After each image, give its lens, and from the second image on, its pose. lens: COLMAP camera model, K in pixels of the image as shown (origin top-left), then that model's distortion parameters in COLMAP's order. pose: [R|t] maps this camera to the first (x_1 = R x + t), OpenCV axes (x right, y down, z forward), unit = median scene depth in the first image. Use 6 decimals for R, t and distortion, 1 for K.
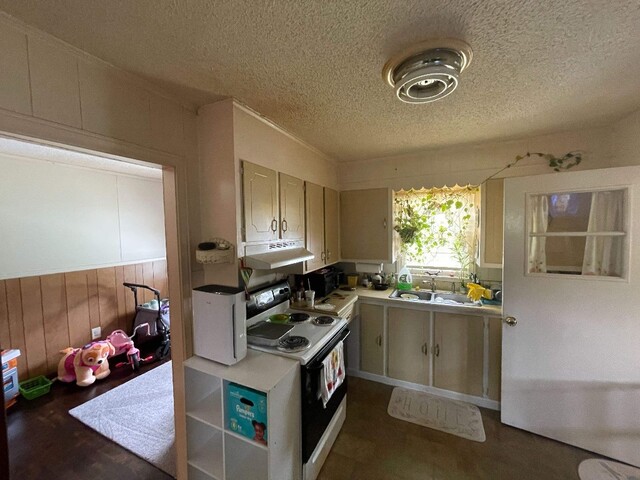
lens RADIAL K [[255.4, 0, 323.7], [0, 255.4, 239.3], [0, 0, 1]] dist [-0.003550, -0.001904]
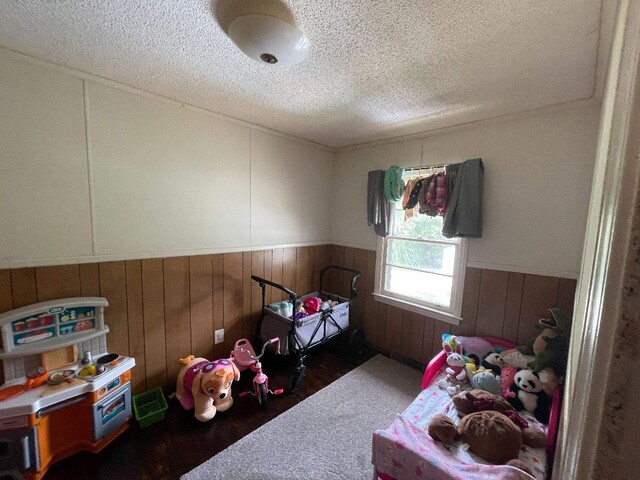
lens RADIAL K [[255.4, 0, 318.6], [0, 255.4, 241.6], [0, 0, 1]] dist [-0.003550, -0.001904]
pose [[0.932853, 0.086640, -0.349685, -0.391266], [-0.067238, 0.995466, 0.067273, 0.011484], [0.353928, -0.039243, 0.934449, 0.420295]]
